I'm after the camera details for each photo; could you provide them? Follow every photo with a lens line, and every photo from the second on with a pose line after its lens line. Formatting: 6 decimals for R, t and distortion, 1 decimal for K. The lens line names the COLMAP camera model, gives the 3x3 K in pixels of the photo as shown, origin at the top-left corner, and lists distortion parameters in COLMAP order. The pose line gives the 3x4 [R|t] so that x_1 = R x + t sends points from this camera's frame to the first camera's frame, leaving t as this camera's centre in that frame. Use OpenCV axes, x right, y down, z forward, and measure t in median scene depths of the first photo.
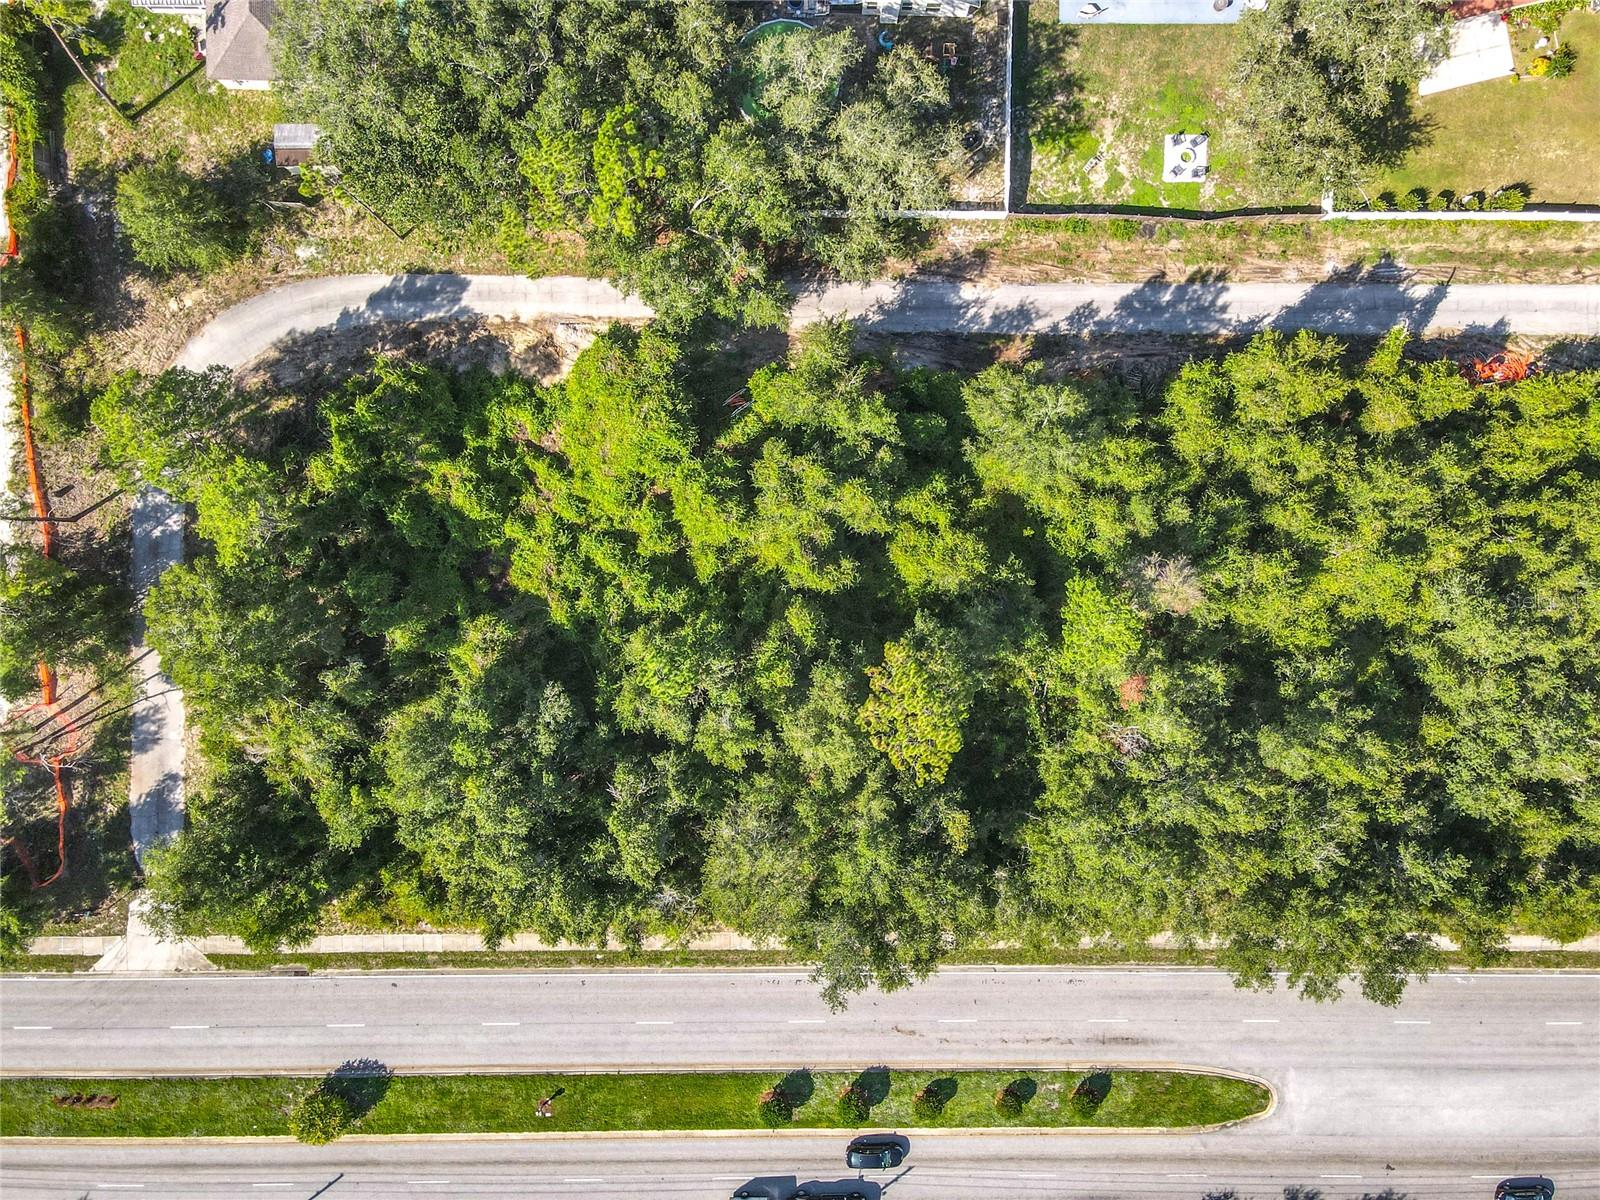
lens RADIAL K [[1180.7, 0, 813.7], [0, 1180.7, 600.4], [0, 0, 1]] dist [0.014444, 0.003054]
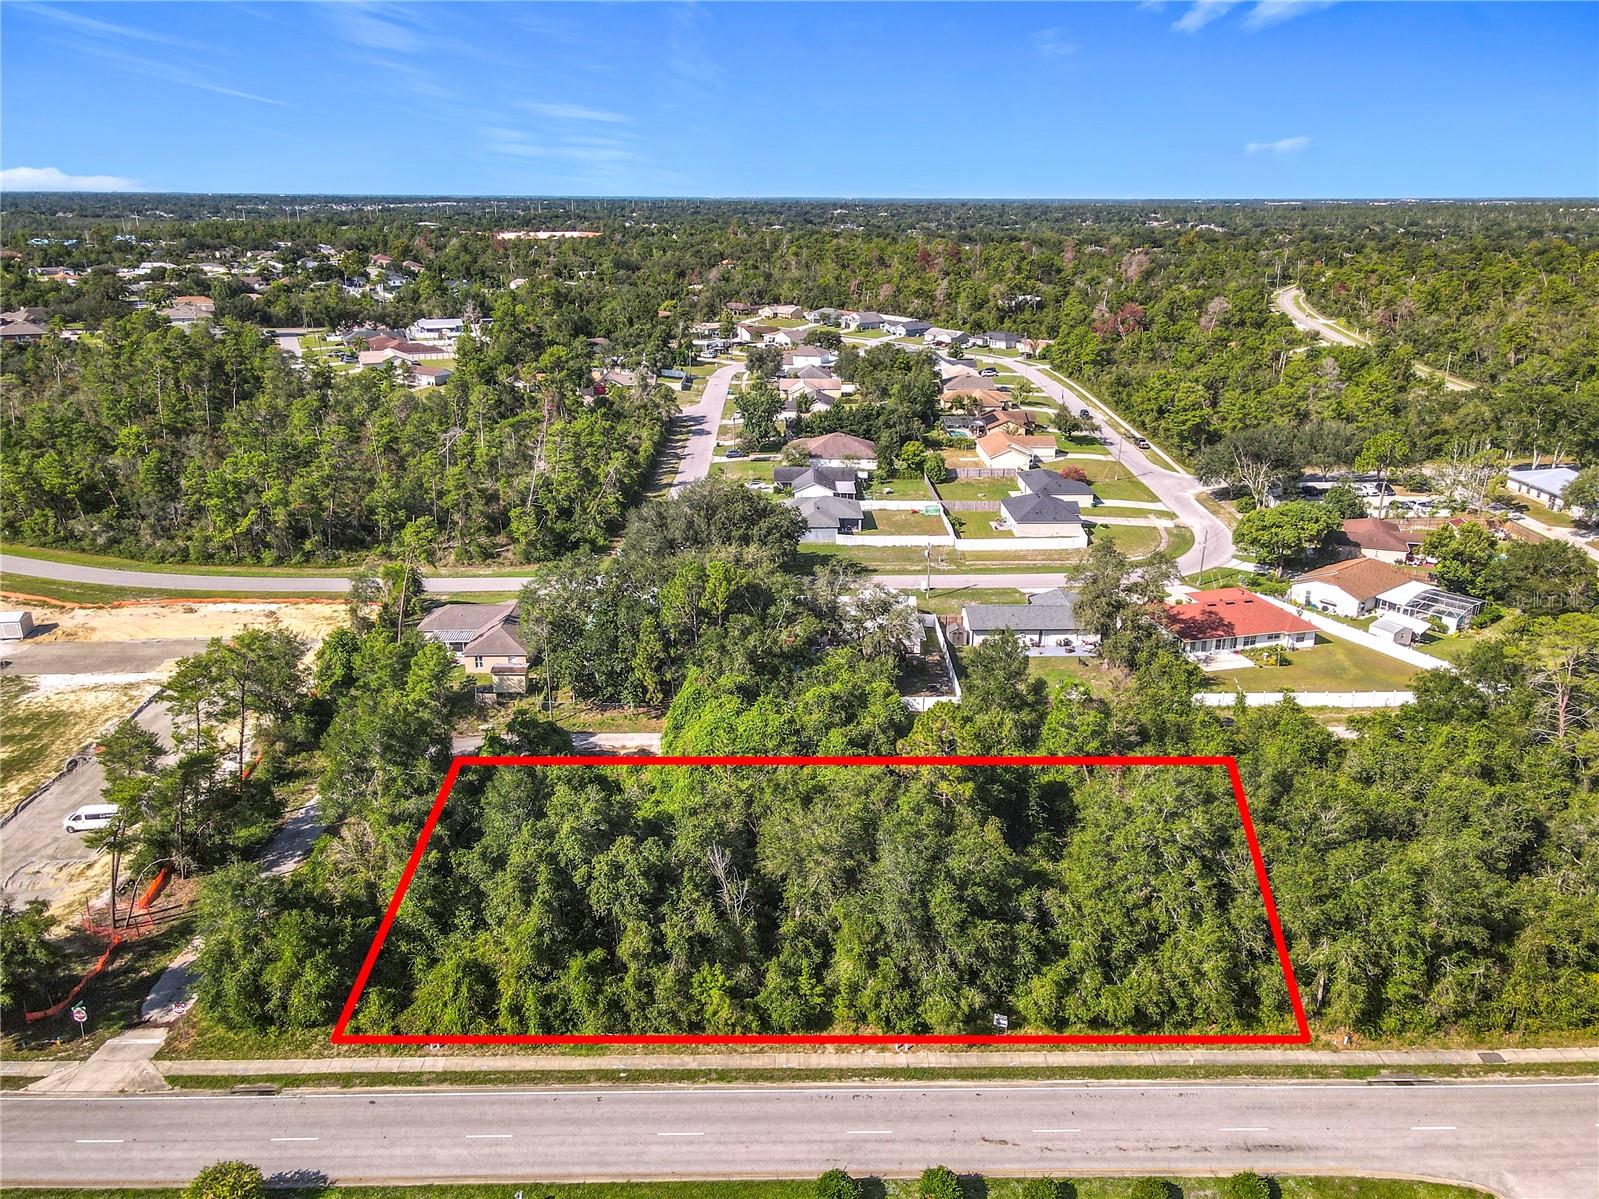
lens RADIAL K [[1180.0, 0, 801.6], [0, 1180.0, 594.6], [0, 0, 1]] dist [0.014444, 0.003054]
pose [[0.999766, -0.013641, 0.016817, -0.061409], [0.020017, 0.286063, -0.958002, 1.028578], [0.008258, 0.958114, 0.286269, 0.421957]]
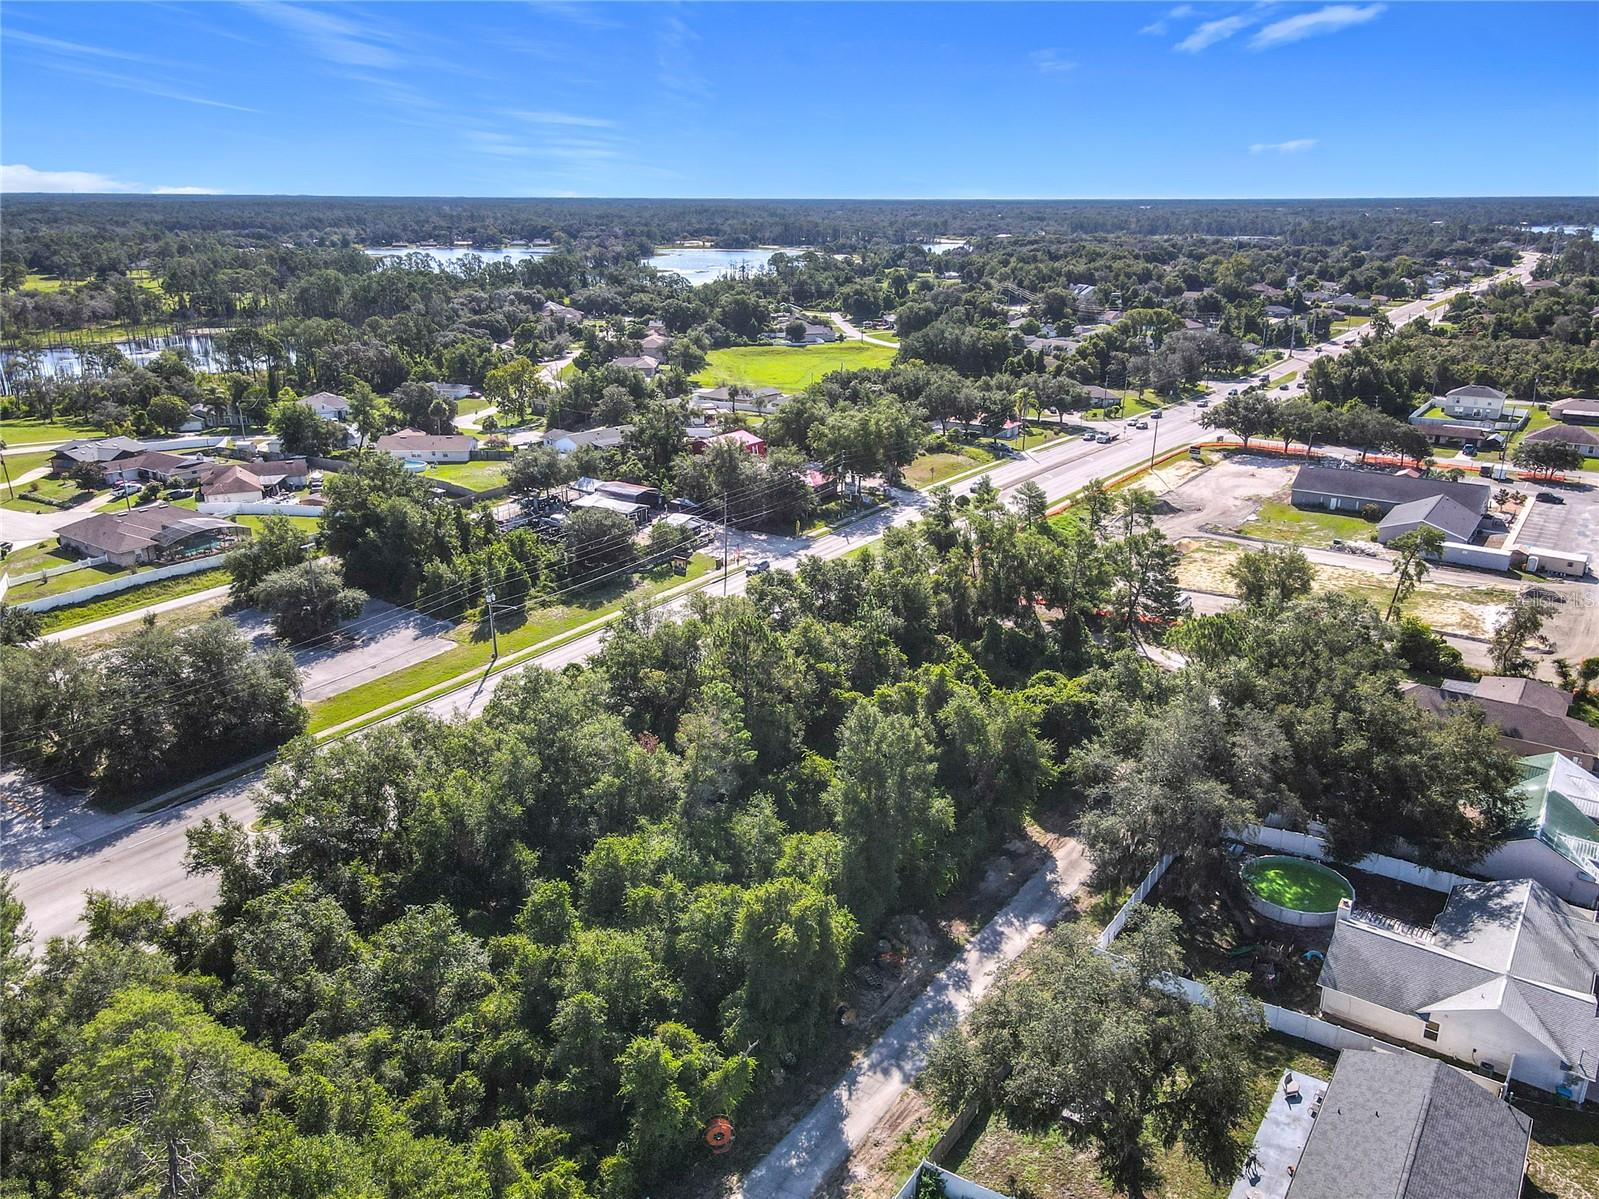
lens RADIAL K [[1180.0, 0, 809.9], [0, 1180.0, 616.3], [0, 0, 1]] dist [0.014444, 0.003054]
pose [[-0.567203, 0.265065, -0.779758, 0.909832], [-0.822775, -0.224190, 0.522284, -0.547155], [-0.036375, 0.937806, 0.345249, 0.418866]]
